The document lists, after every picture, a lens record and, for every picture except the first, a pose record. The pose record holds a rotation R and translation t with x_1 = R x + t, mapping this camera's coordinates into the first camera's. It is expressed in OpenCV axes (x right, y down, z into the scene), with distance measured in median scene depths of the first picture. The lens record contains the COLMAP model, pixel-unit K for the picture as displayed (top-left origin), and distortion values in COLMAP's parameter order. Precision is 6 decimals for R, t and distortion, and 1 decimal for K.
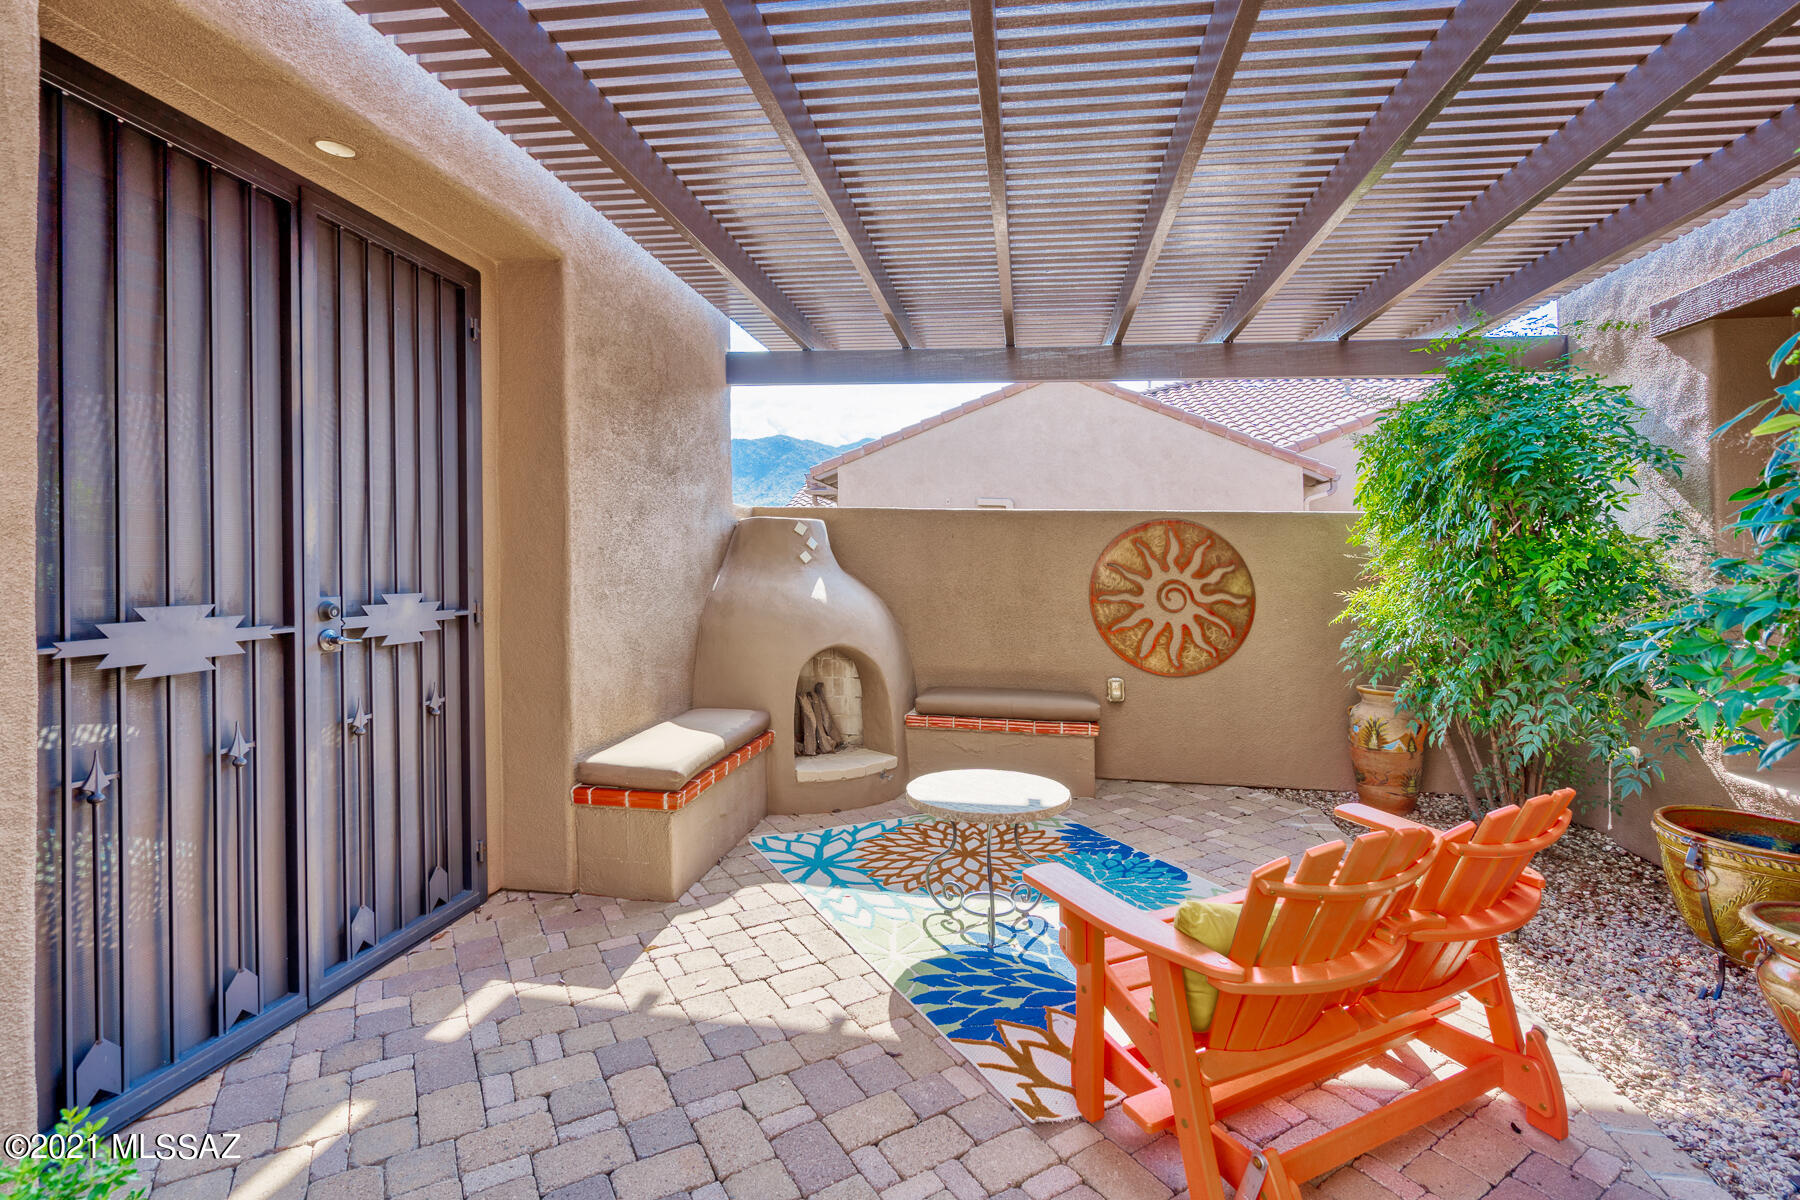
lens RADIAL K [[855.1, 0, 900.0], [0, 855.1, 600.0], [0, 0, 1]] dist [-0.000488, 0.000051]
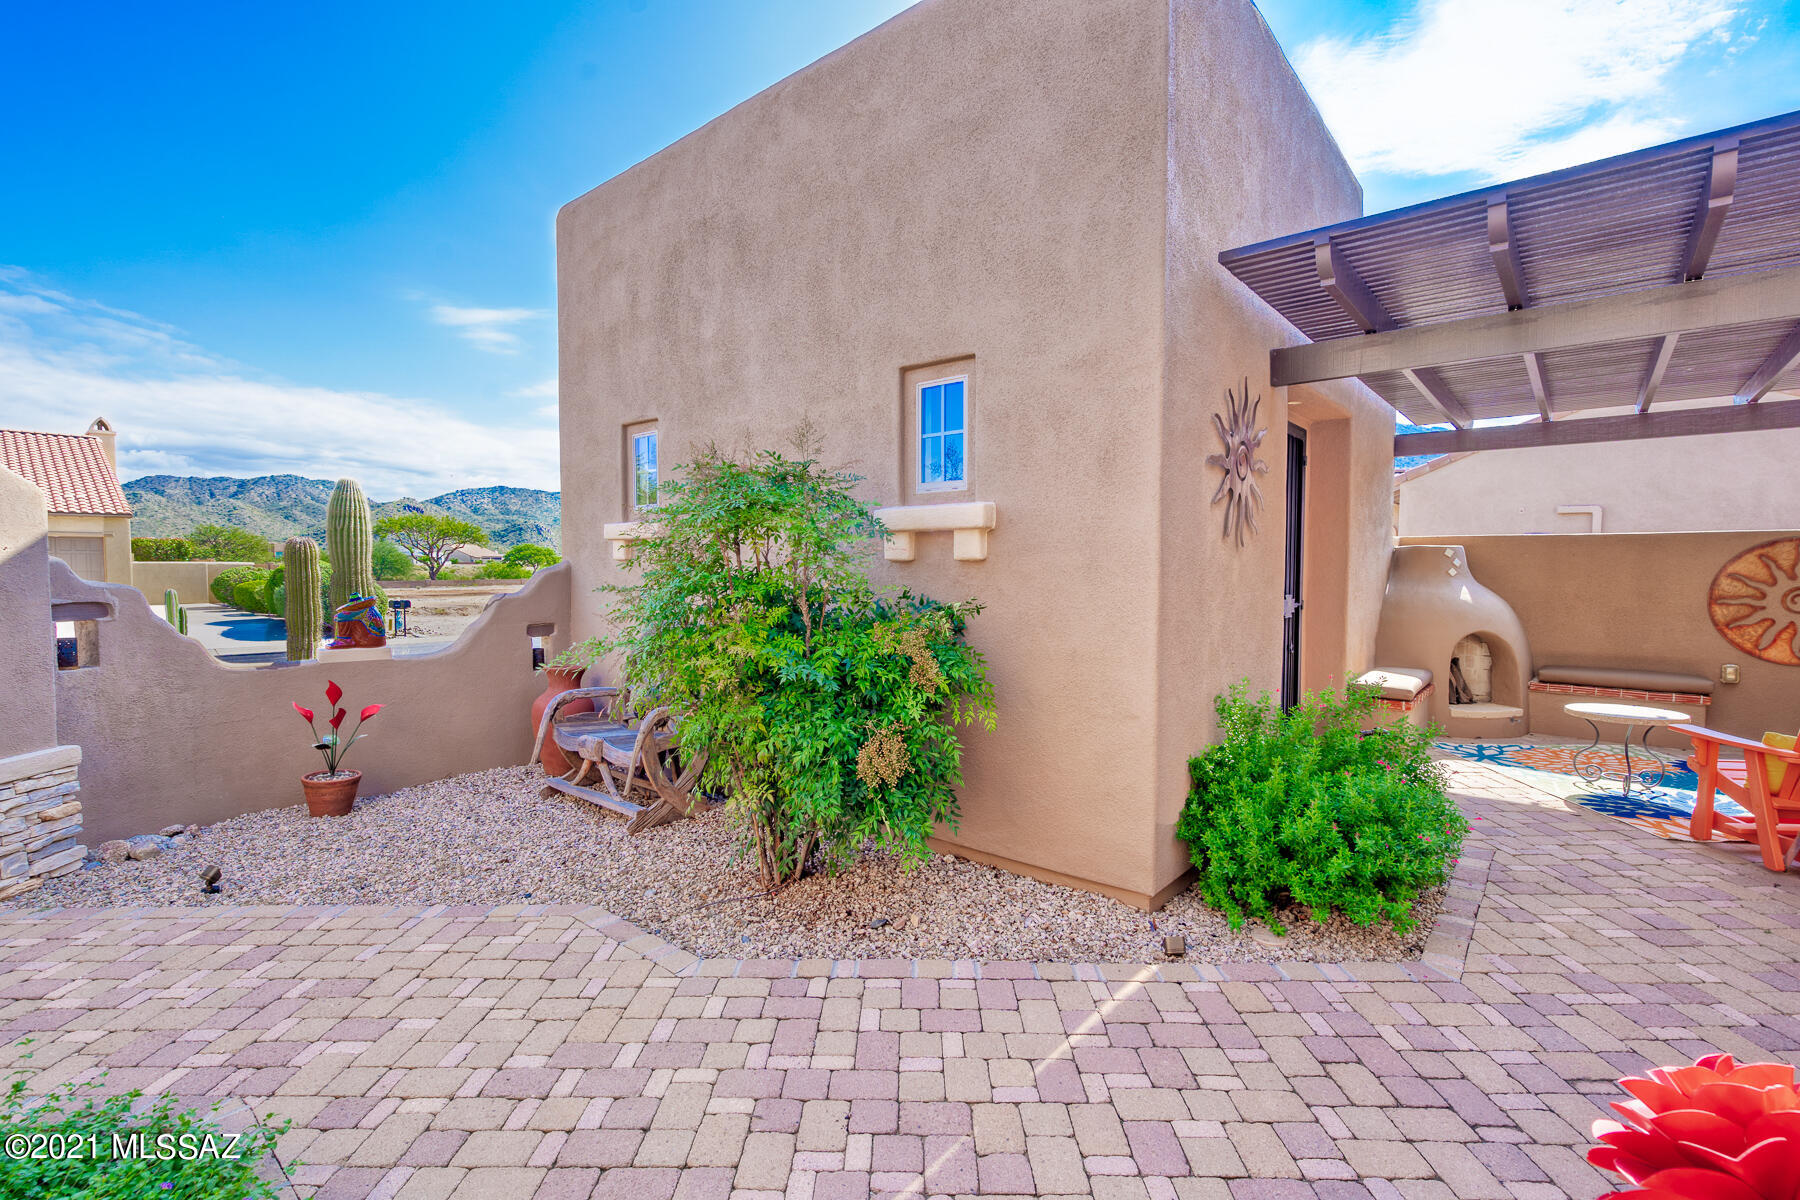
lens RADIAL K [[836.4, 0, 903.8], [0, 836.4, 659.6], [0, 0, 1]] dist [0.000480, 0.000372]
pose [[0.861596, 0.042285, -0.505830, -0.179999], [-0.010323, 0.997778, 0.065827, 0.014843], [0.507489, -0.051495, 0.860118, -0.701465]]
